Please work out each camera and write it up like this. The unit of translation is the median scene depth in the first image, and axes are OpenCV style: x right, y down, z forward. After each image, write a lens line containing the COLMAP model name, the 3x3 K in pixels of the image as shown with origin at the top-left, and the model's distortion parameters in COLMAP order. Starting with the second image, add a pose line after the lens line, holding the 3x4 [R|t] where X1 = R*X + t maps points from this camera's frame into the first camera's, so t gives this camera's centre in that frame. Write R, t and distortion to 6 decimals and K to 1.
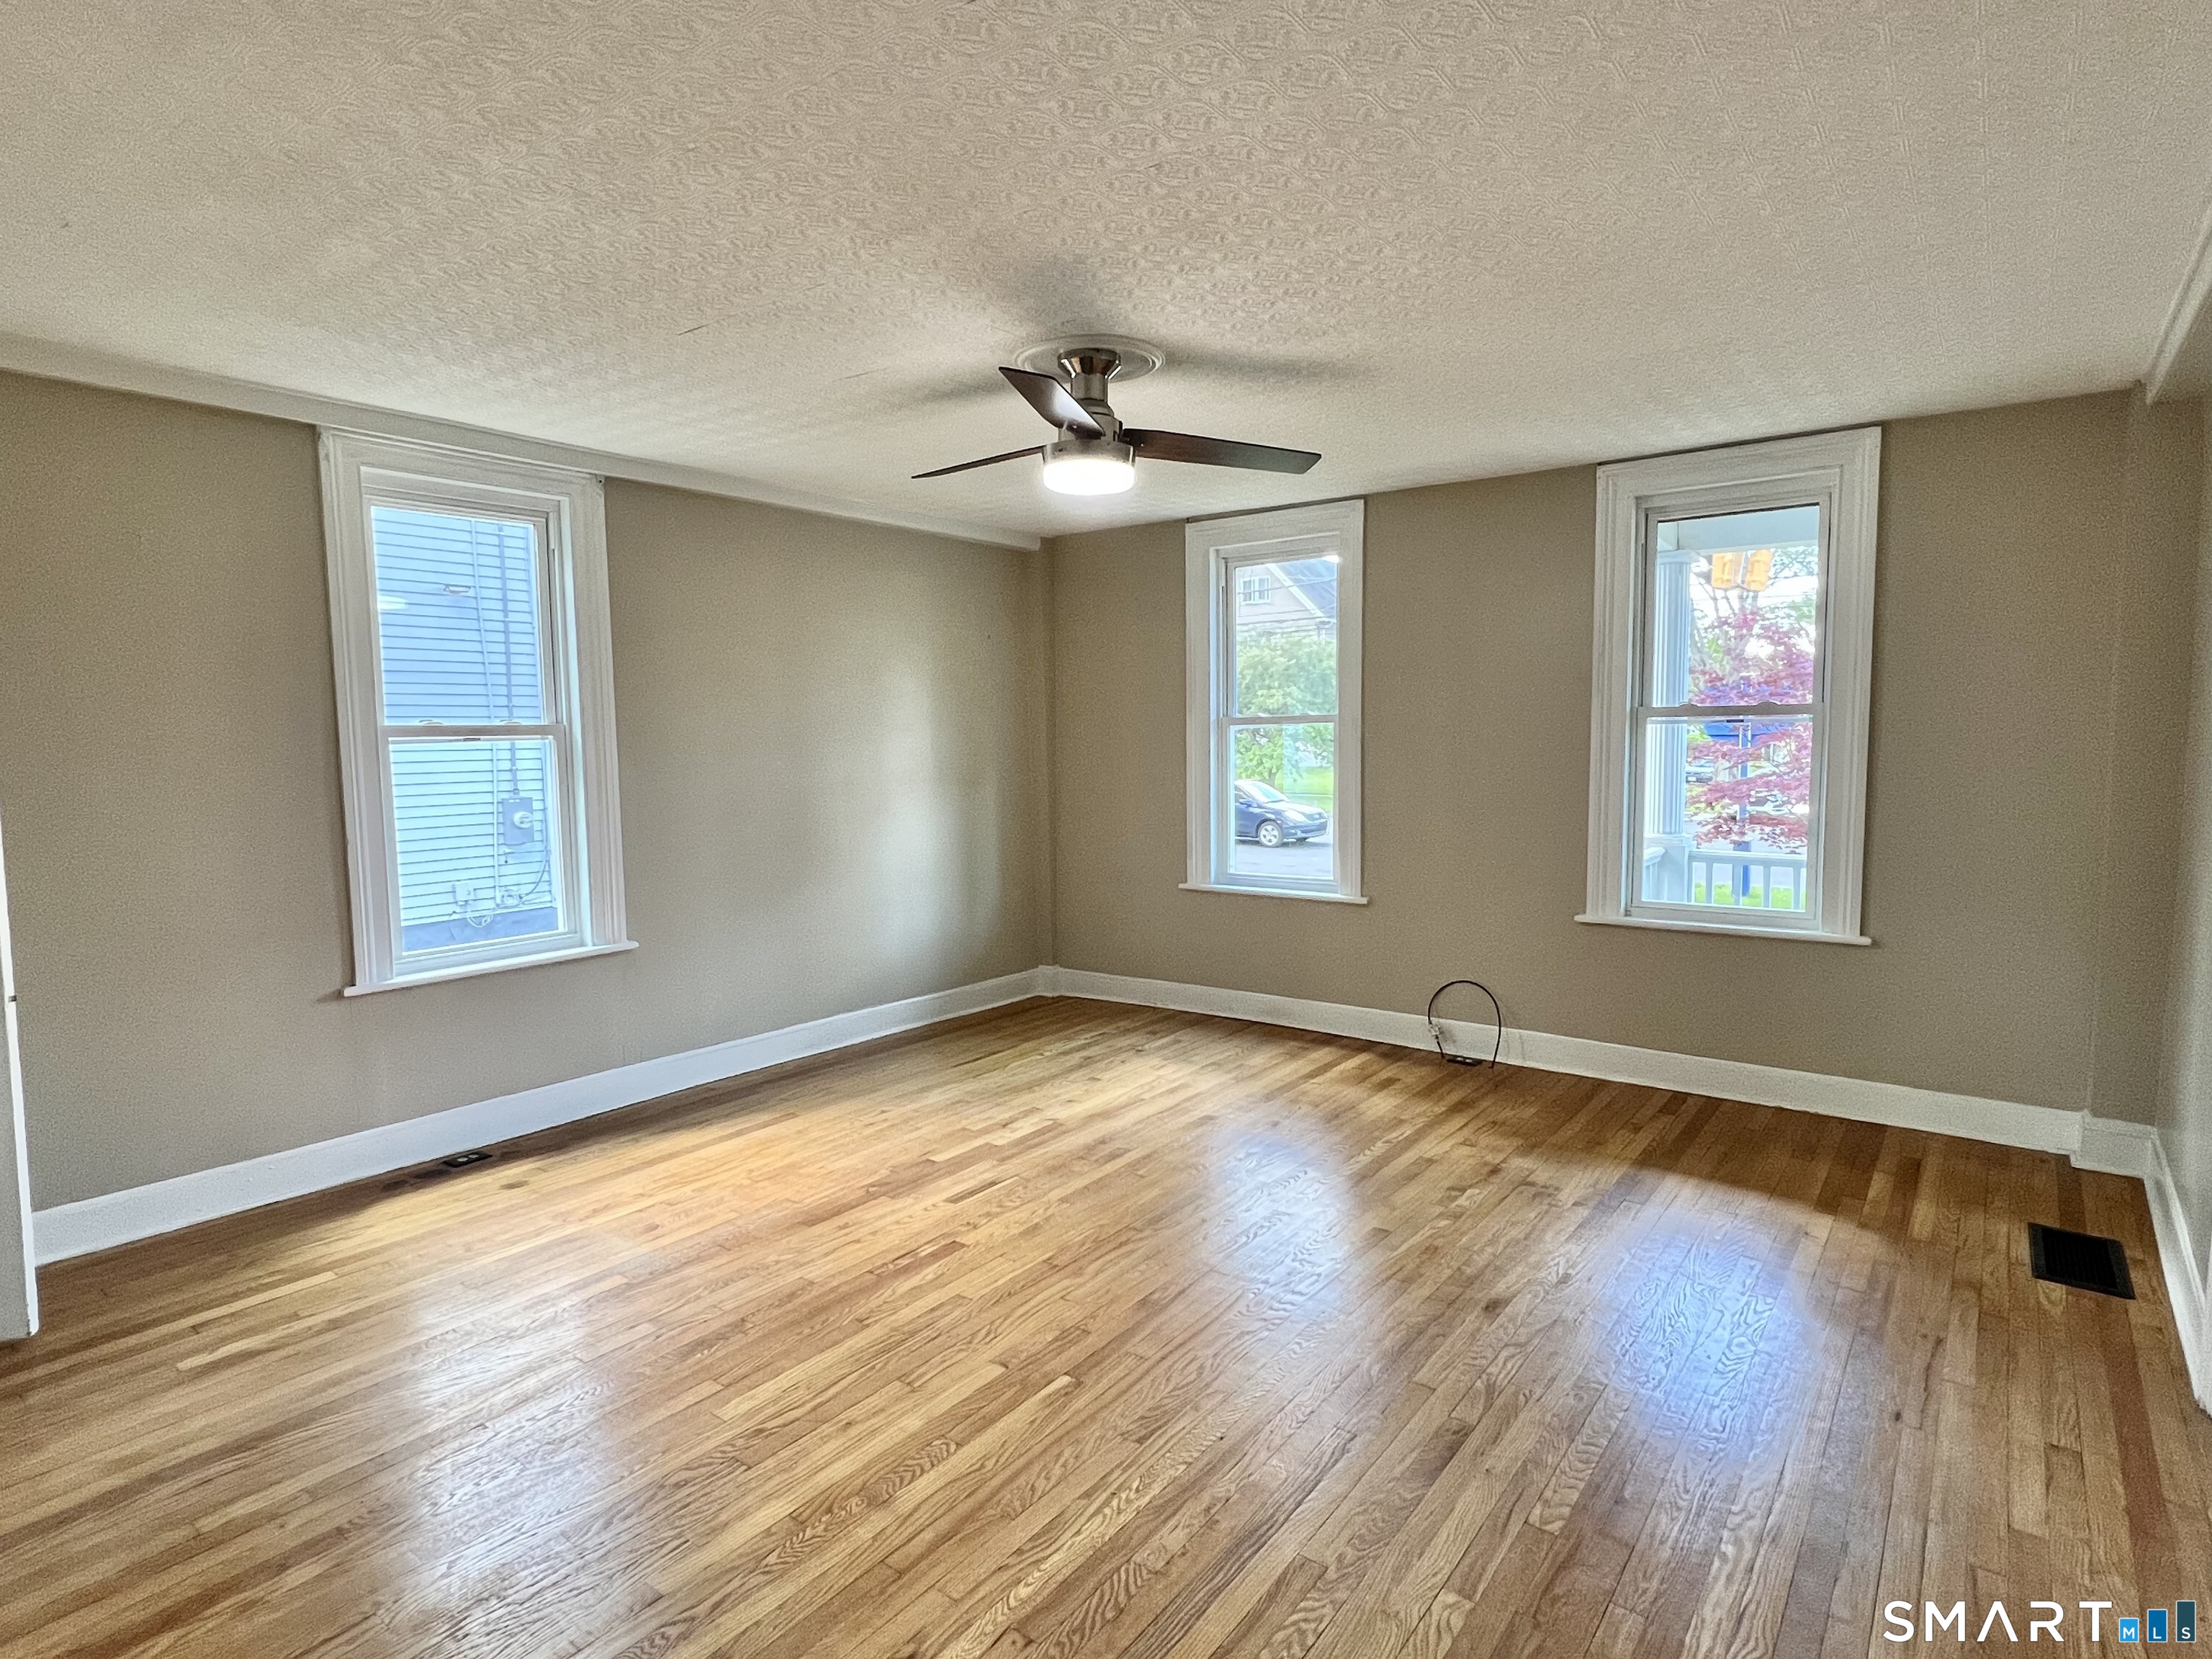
lens RADIAL K [[1174.0, 0, 1099.3], [0, 1174.0, 830.1], [0, 0, 1]] dist [-0.000954, 0.000722]
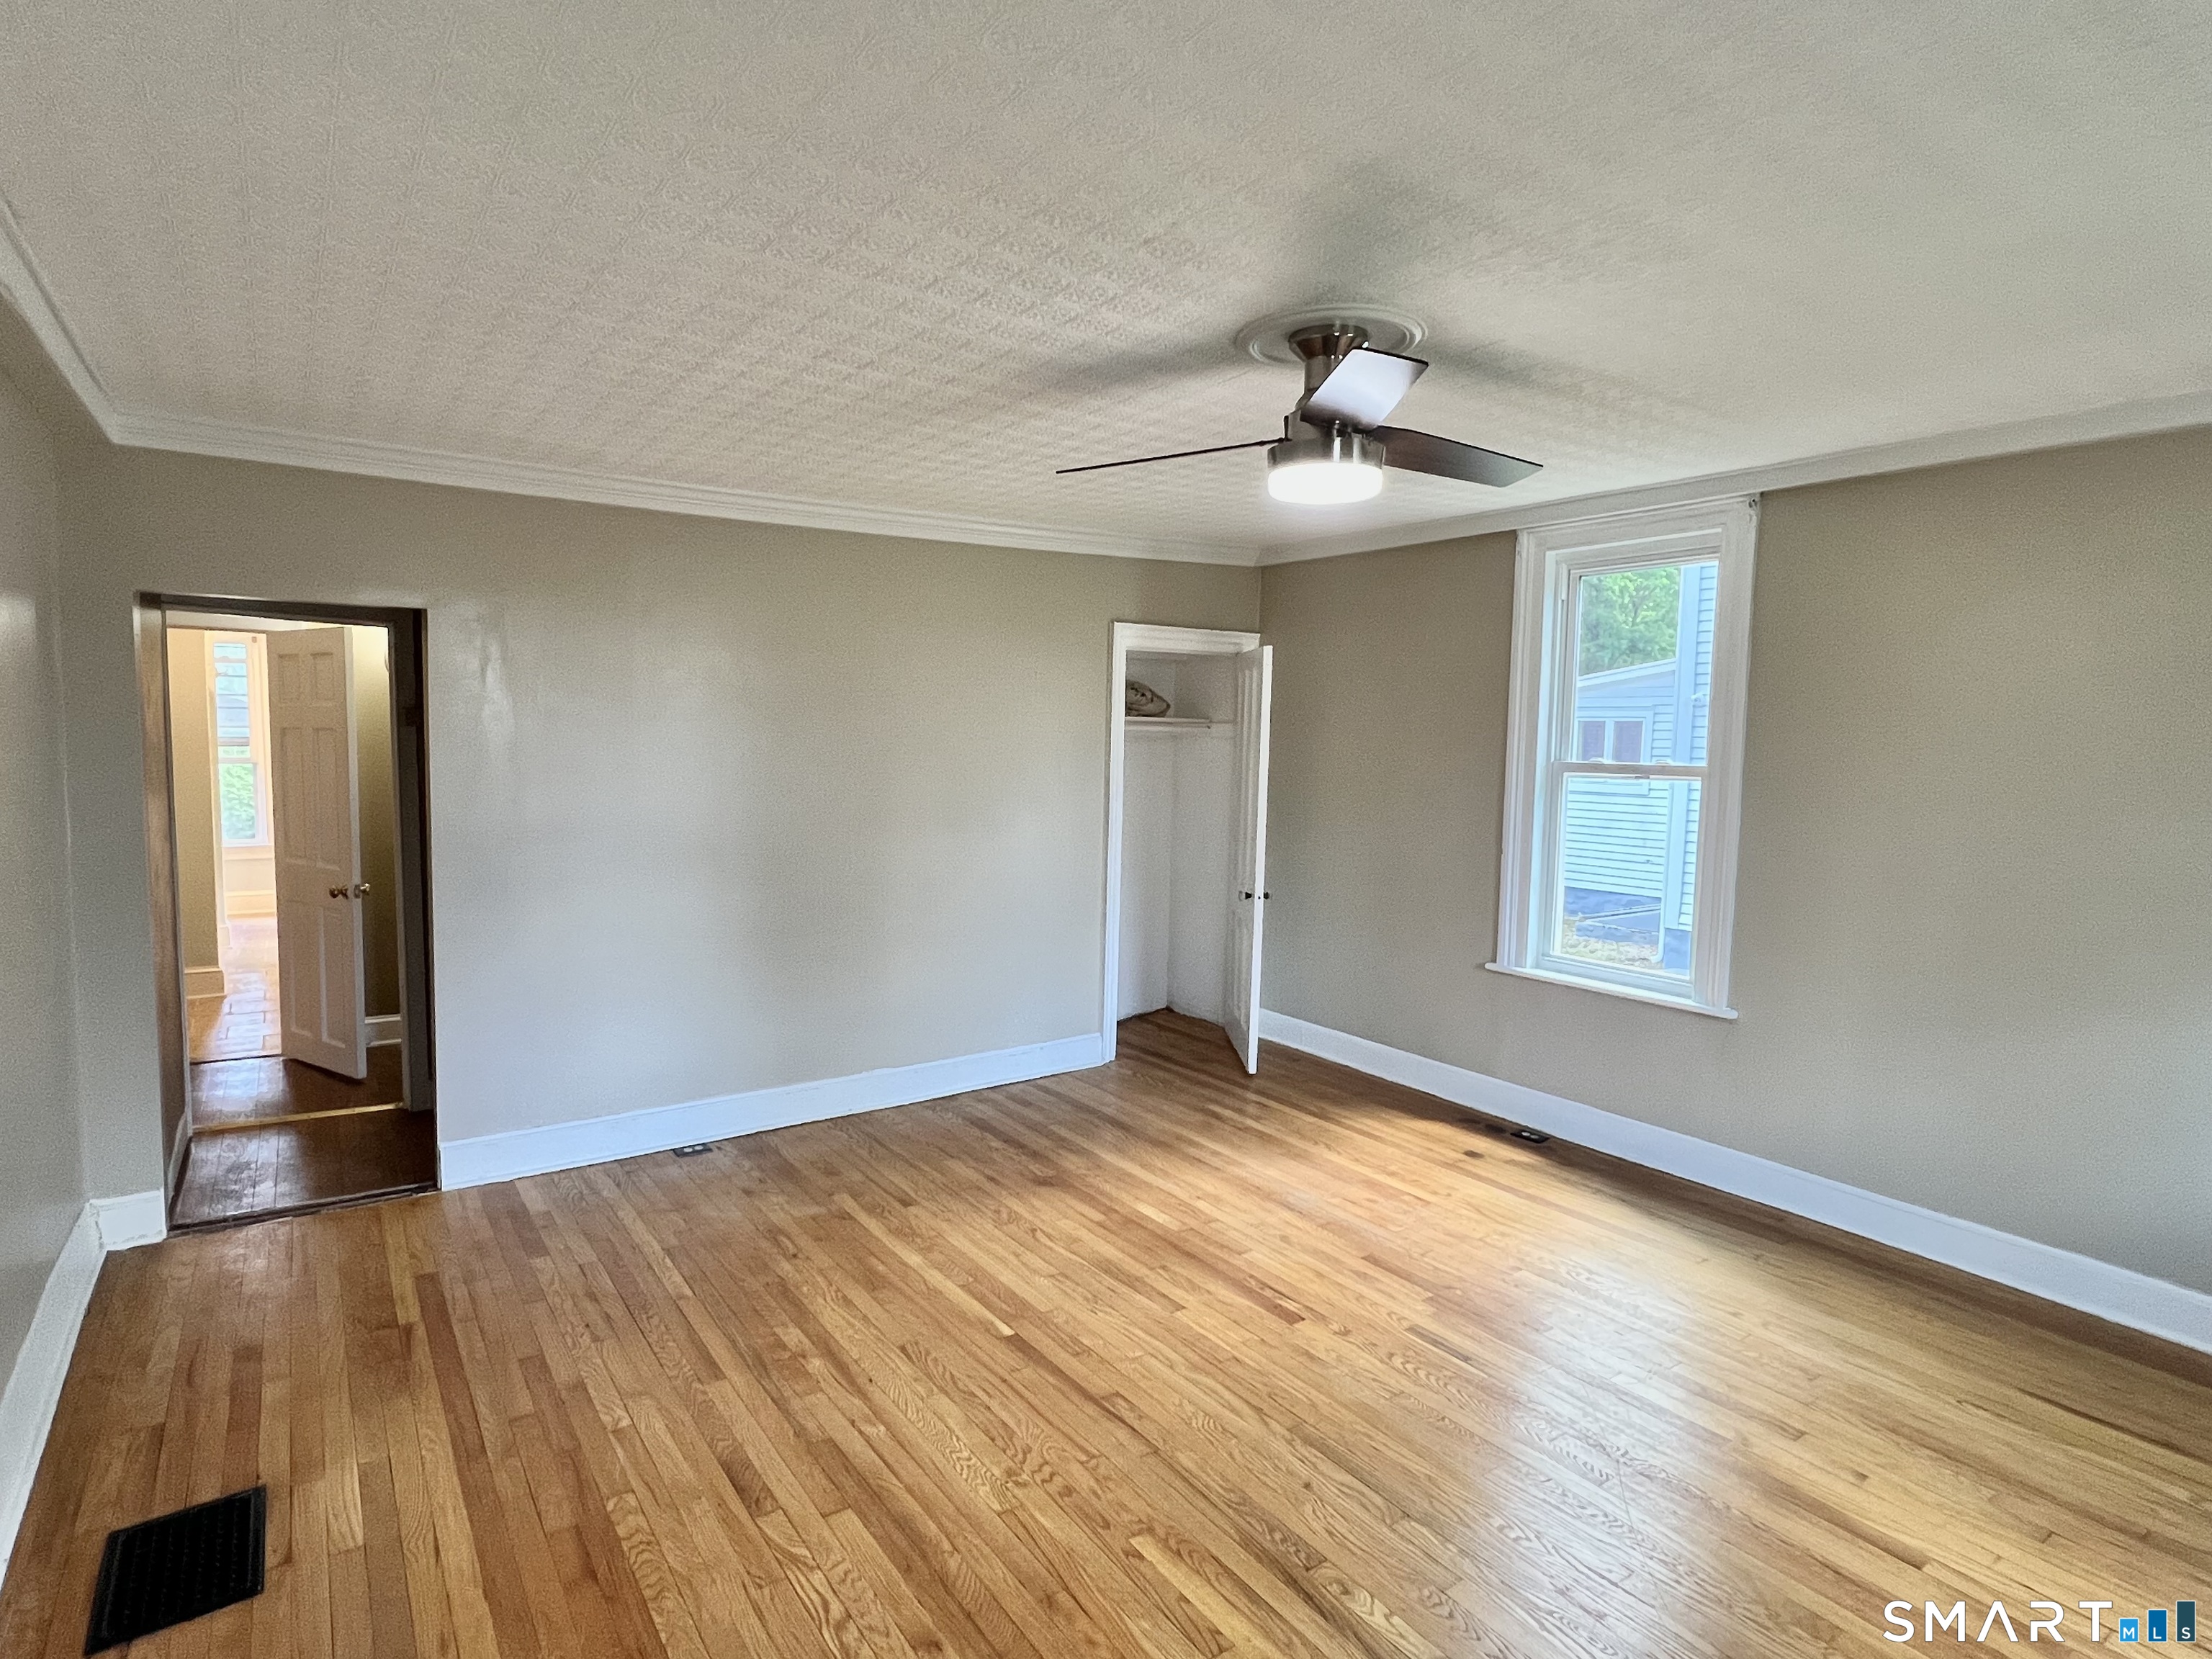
lens RADIAL K [[1174.0, 0, 1099.3], [0, 1174.0, 830.1], [0, 0, 1]] dist [-0.000954, 0.000722]
pose [[-0.302603, 0.084464, -0.949367, 0.750623], [-0.093567, 0.988622, 0.117780, -0.130363], [0.948513, 0.124470, -0.291257, 1.008280]]
